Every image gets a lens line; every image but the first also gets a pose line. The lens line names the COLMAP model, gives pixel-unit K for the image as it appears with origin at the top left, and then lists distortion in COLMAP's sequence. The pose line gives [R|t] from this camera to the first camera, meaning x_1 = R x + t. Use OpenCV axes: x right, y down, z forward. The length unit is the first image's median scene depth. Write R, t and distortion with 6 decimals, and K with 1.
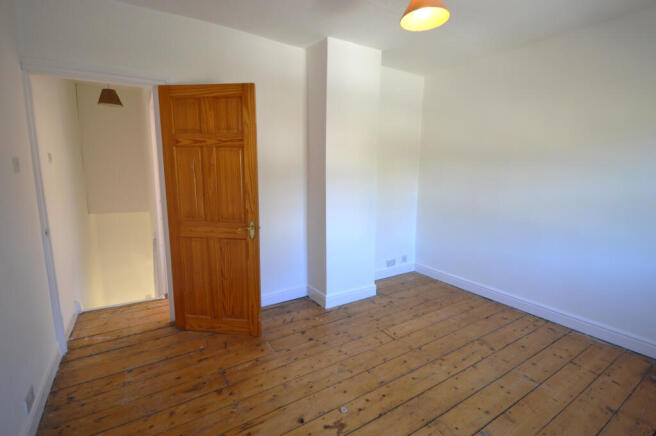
lens RADIAL K [[308.3, 0, 329.0], [0, 308.3, 217.3], [0, 0, 1]] dist [-0.002446, -0.000380]
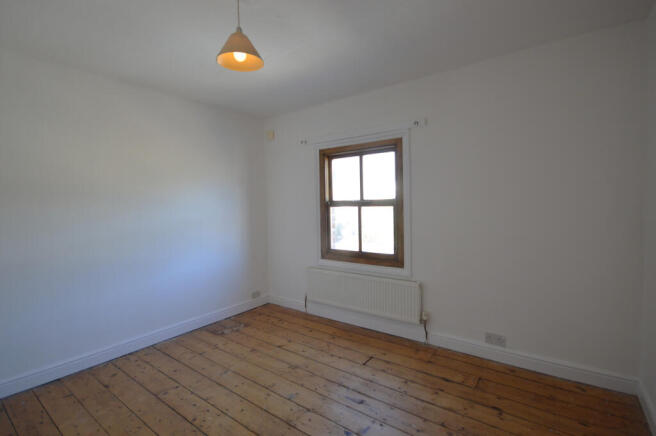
lens RADIAL K [[300.1, 0, 329.7], [0, 300.1, 219.2], [0, 0, 1]] dist [0.003173, -0.000414]
pose [[-0.362803, -0.047474, 0.930656, -0.508058], [0.152166, 0.982279, 0.109428, -0.127035], [-0.919358, 0.181315, -0.349150, 0.784528]]
